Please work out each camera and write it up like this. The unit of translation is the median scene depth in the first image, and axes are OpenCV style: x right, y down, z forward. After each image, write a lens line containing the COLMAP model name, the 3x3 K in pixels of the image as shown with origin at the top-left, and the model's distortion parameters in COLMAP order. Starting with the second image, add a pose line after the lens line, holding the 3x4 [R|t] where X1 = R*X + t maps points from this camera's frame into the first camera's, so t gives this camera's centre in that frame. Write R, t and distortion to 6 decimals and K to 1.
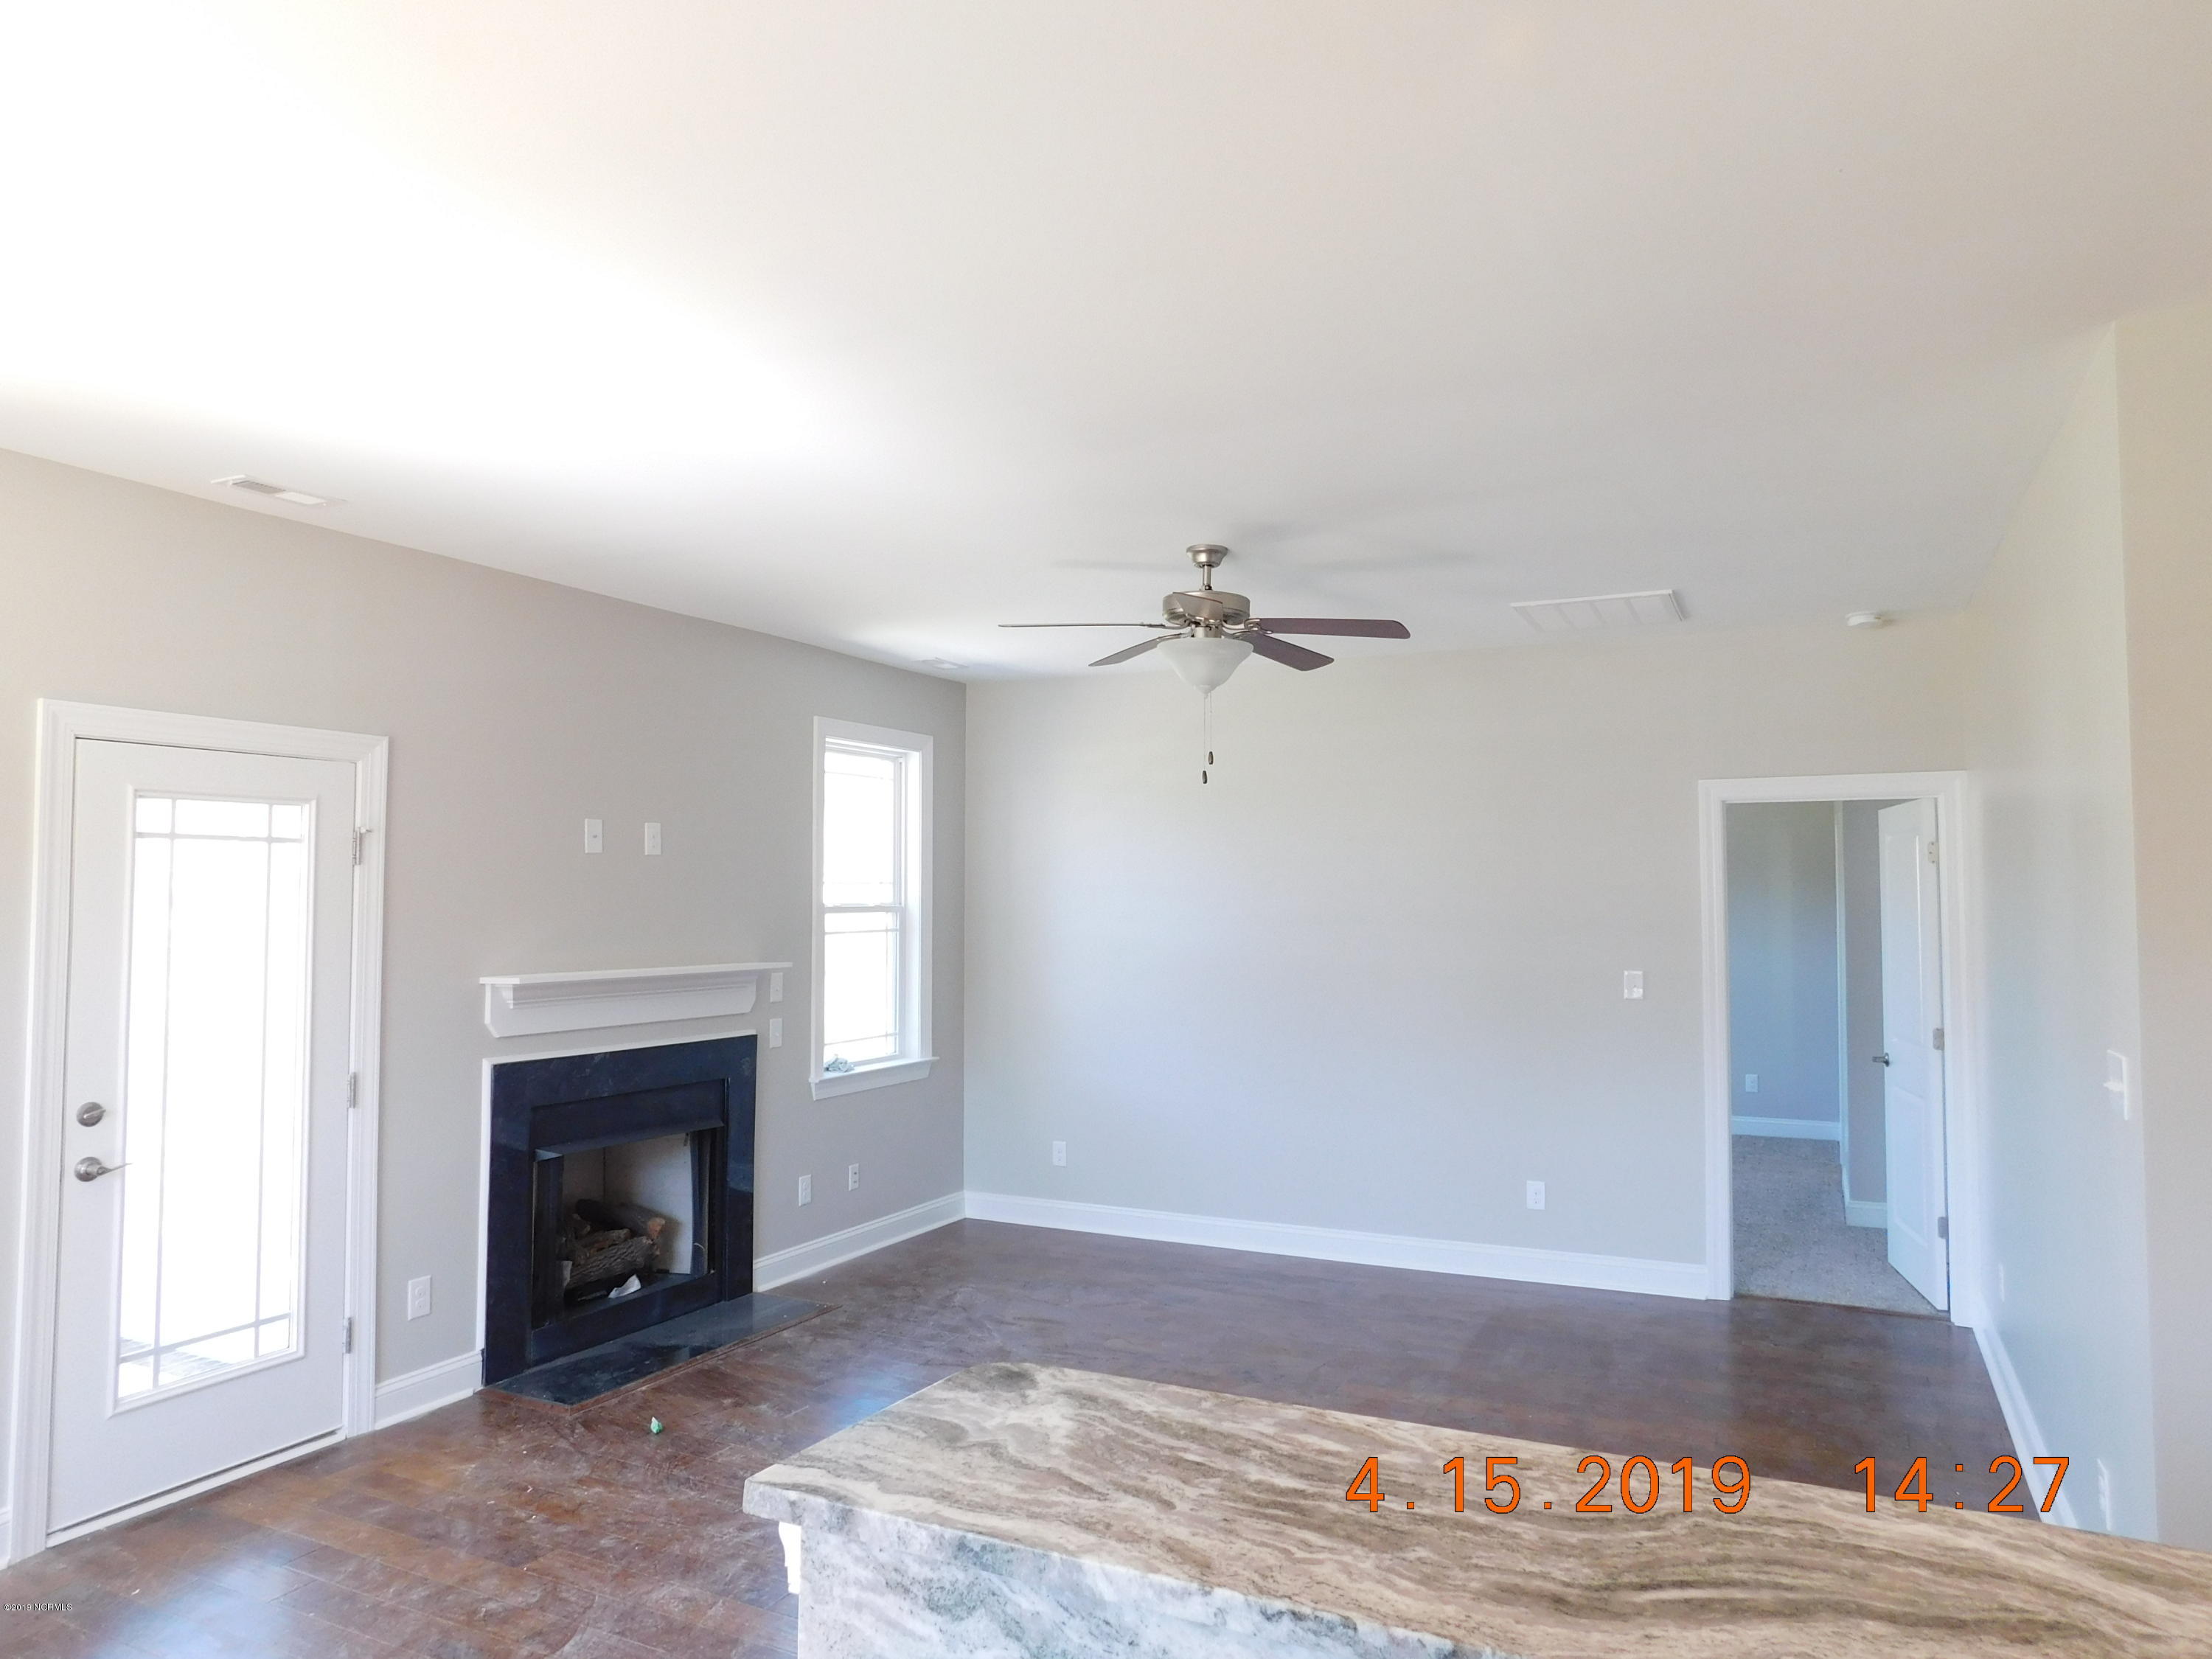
lens RADIAL K [[1462.3, 0, 1106.0], [0, 1462.3, 829.5], [0, 0, 1]] dist [-0.063547, 0.054820]
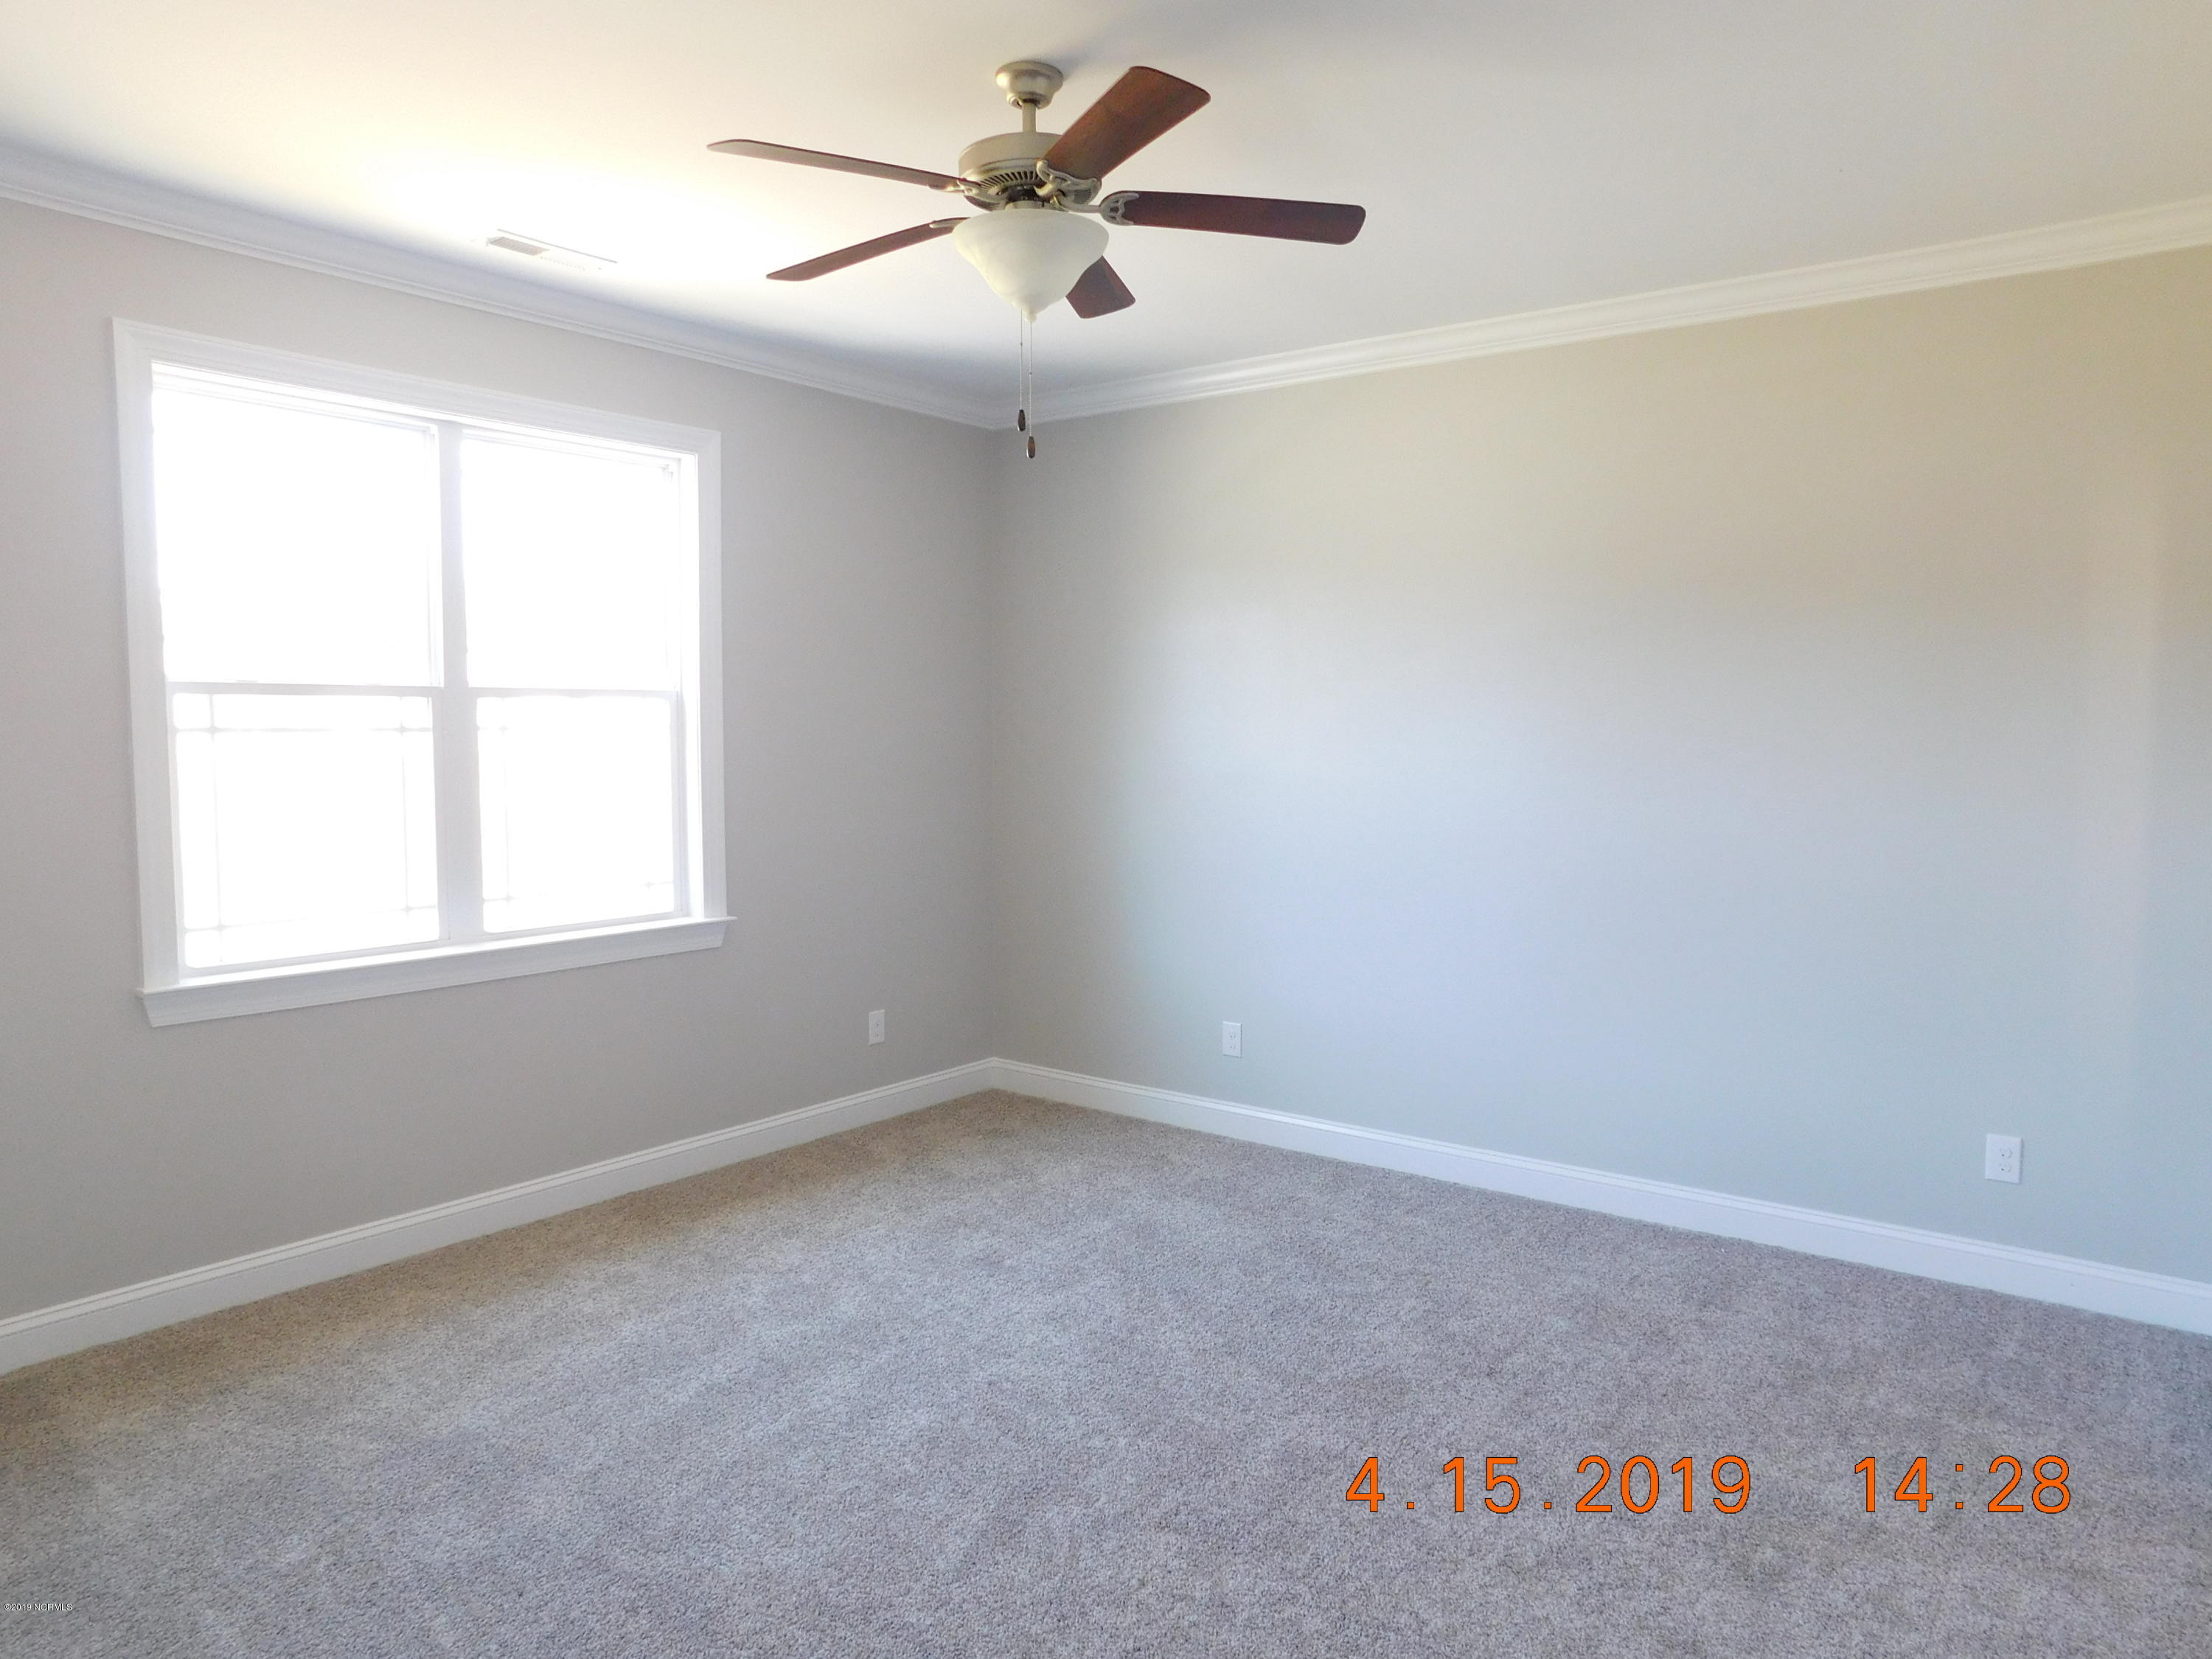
lens RADIAL K [[1462.3, 0, 1106.0], [0, 1462.3, 829.5], [0, 0, 1]] dist [-0.063547, 0.054820]
pose [[0.979889, 0.030671, -0.197170, 0.238178], [-0.003542, 0.990634, 0.136496, 0.030202], [0.199510, -0.133053, 0.970821, 0.496715]]
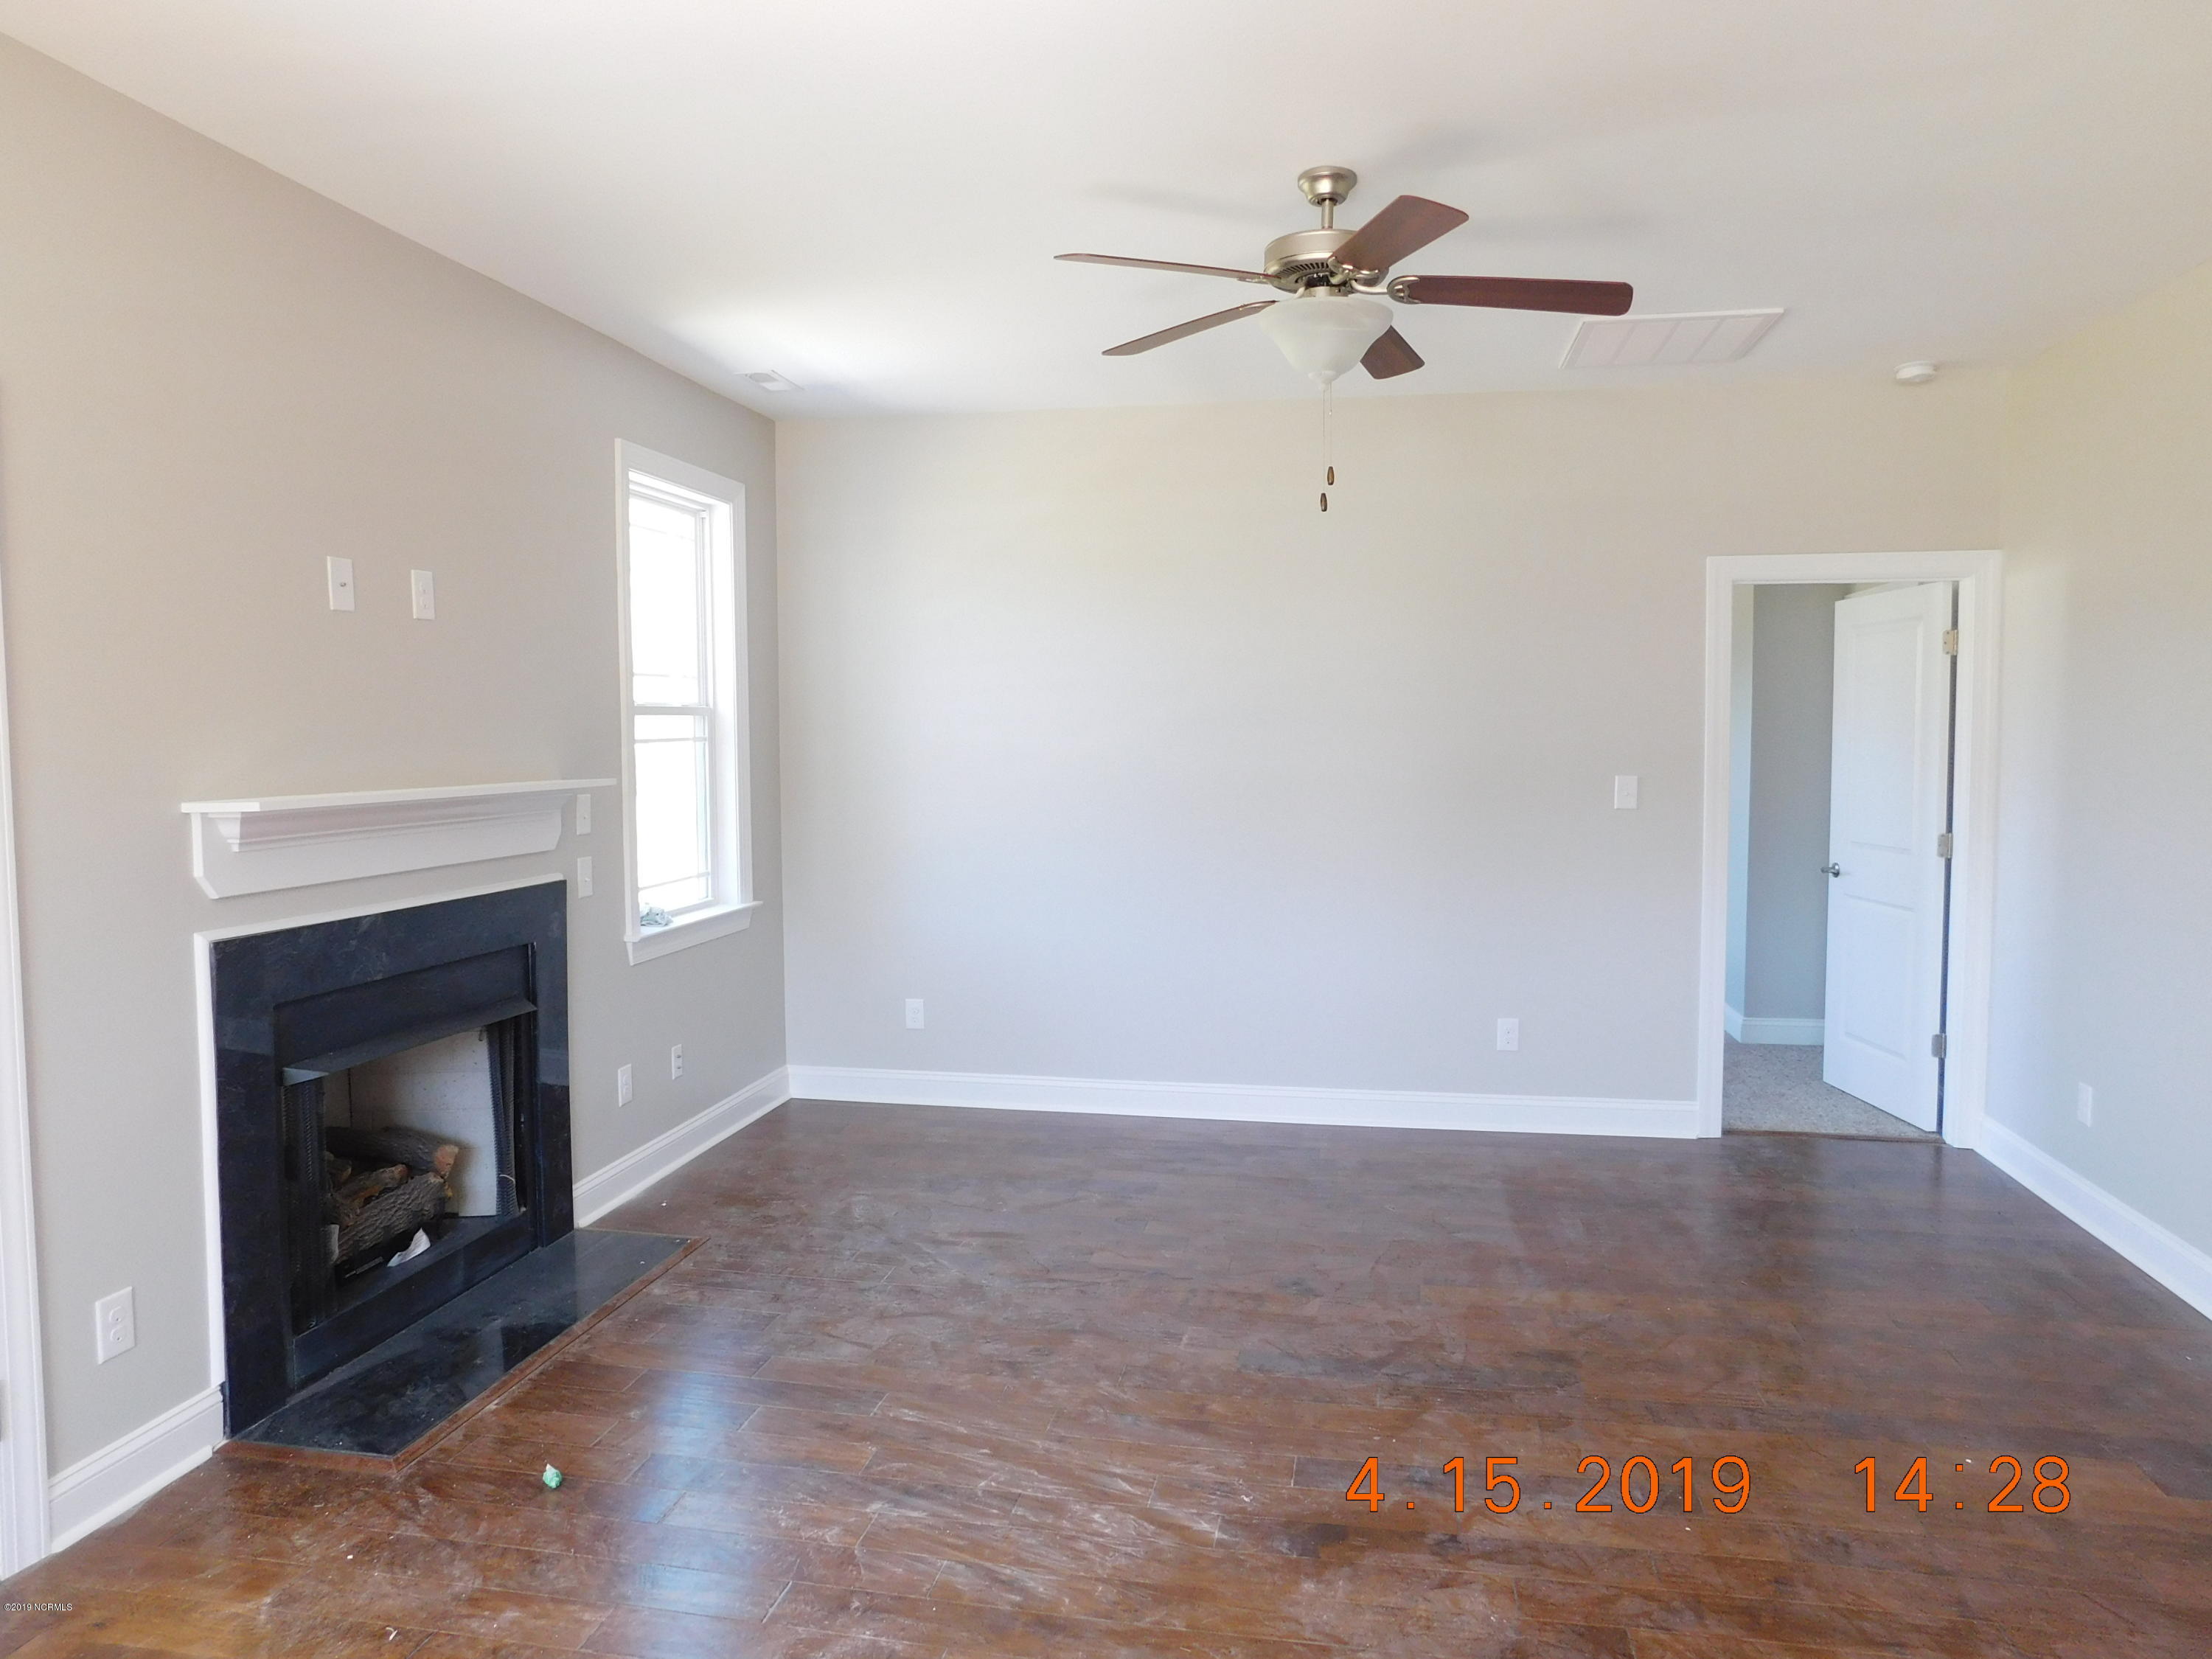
lens RADIAL K [[1462.3, 0, 1106.0], [0, 1462.3, 829.5], [0, 0, 1]] dist [-0.063547, 0.054820]
pose [[0.963491, -0.022867, 0.266764, -0.186491], [-0.007847, 0.993506, 0.113505, 0.035329], [-0.267627, -0.111454, 0.957055, 0.266540]]
